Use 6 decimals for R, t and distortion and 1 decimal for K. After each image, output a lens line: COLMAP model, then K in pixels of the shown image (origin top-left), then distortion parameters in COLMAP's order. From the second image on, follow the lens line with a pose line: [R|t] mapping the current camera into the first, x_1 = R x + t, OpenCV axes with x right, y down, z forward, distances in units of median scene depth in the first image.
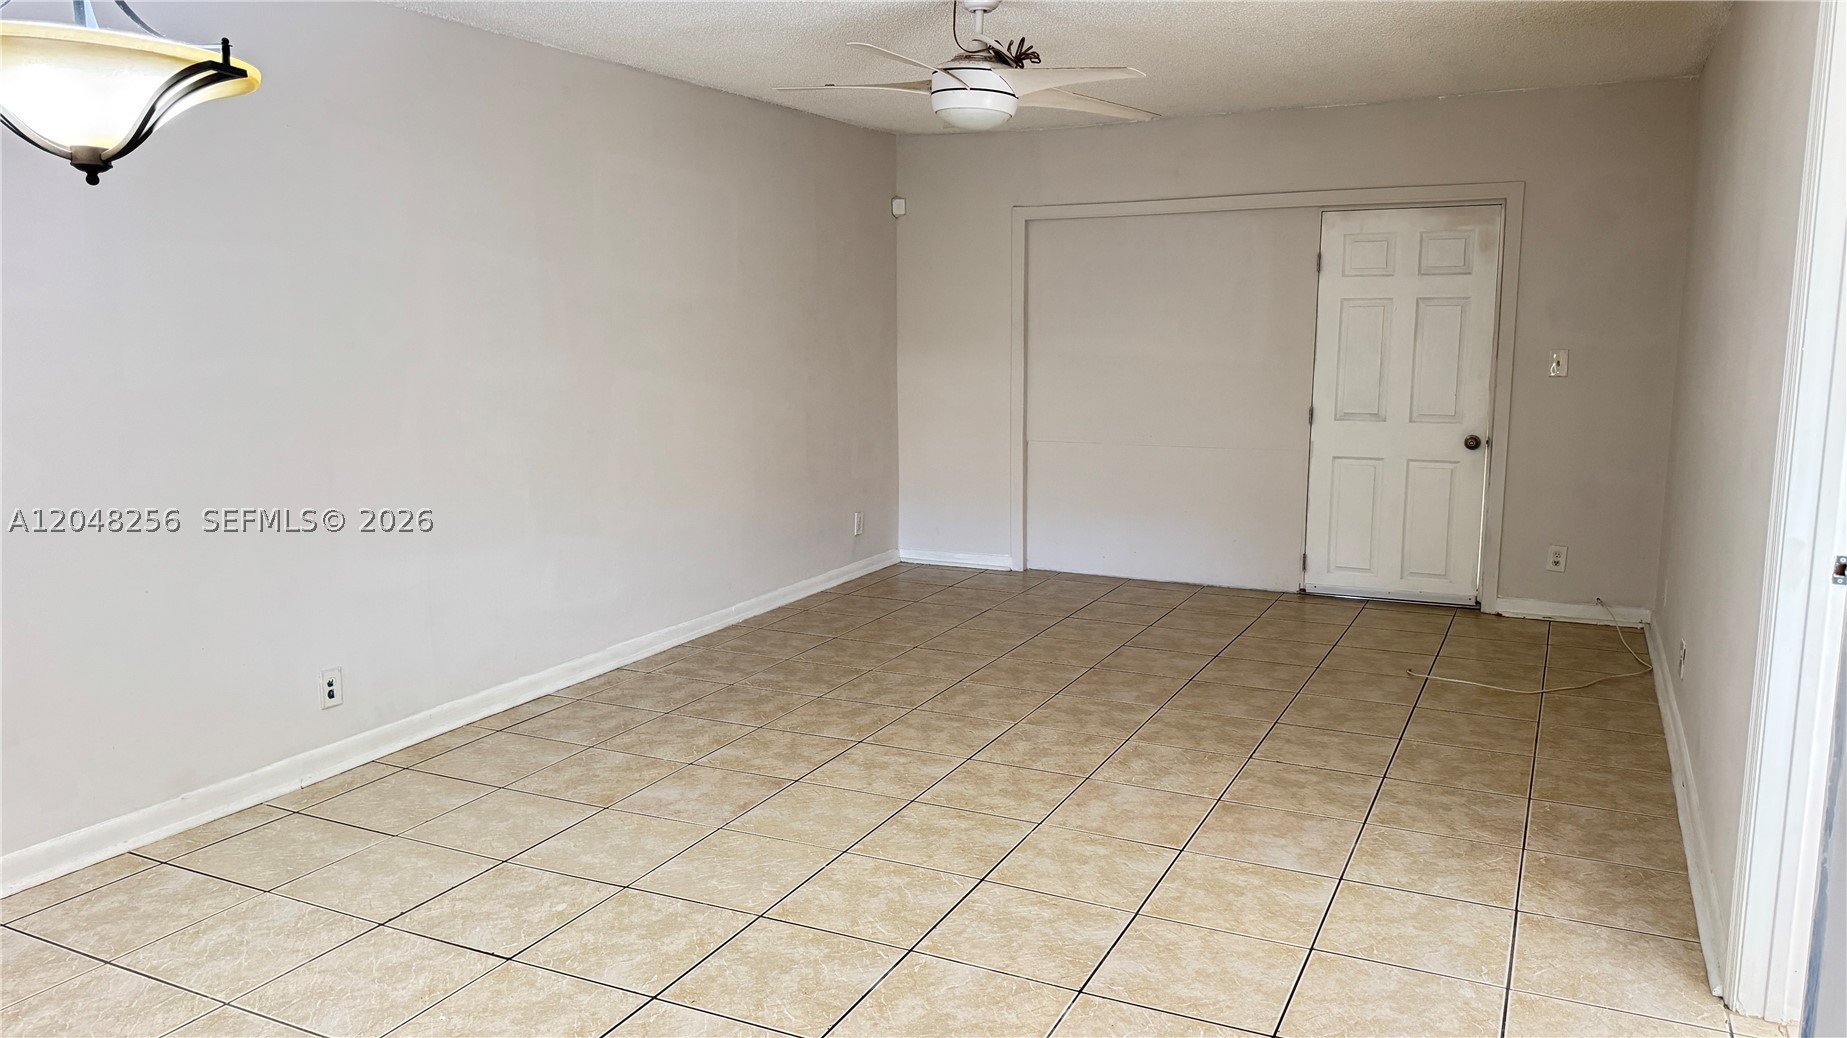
lens RADIAL K [[1290.7, 0, 923.5], [0, 1290.7, 519.0], [0, 0, 1]] dist [0.183654, -0.266889]
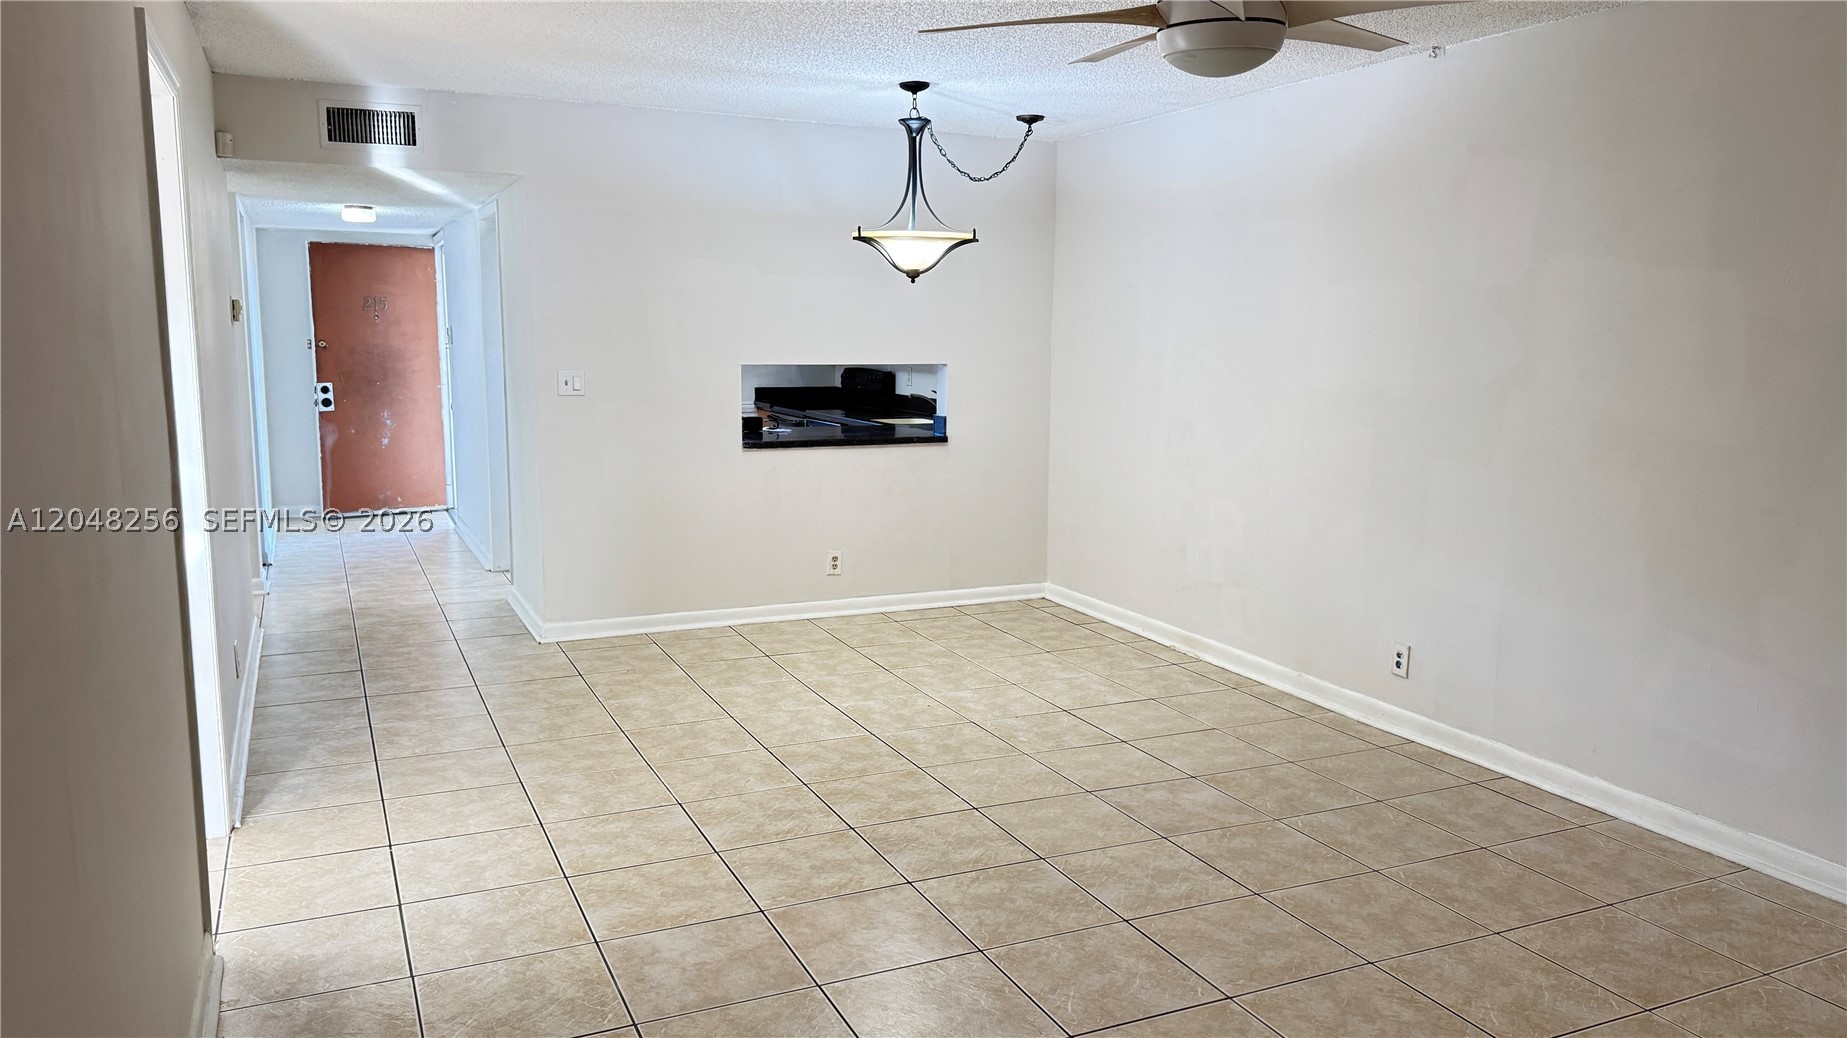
lens RADIAL K [[1290.7, 0, 923.5], [0, 1290.7, 519.0], [0, 0, 1]] dist [0.183654, -0.266889]
pose [[-0.620518, 0.112492, -0.776081, 0.716842], [-0.130226, 0.961134, 0.243438, -0.224590], [0.773303, 0.252124, -0.581752, 1.368807]]
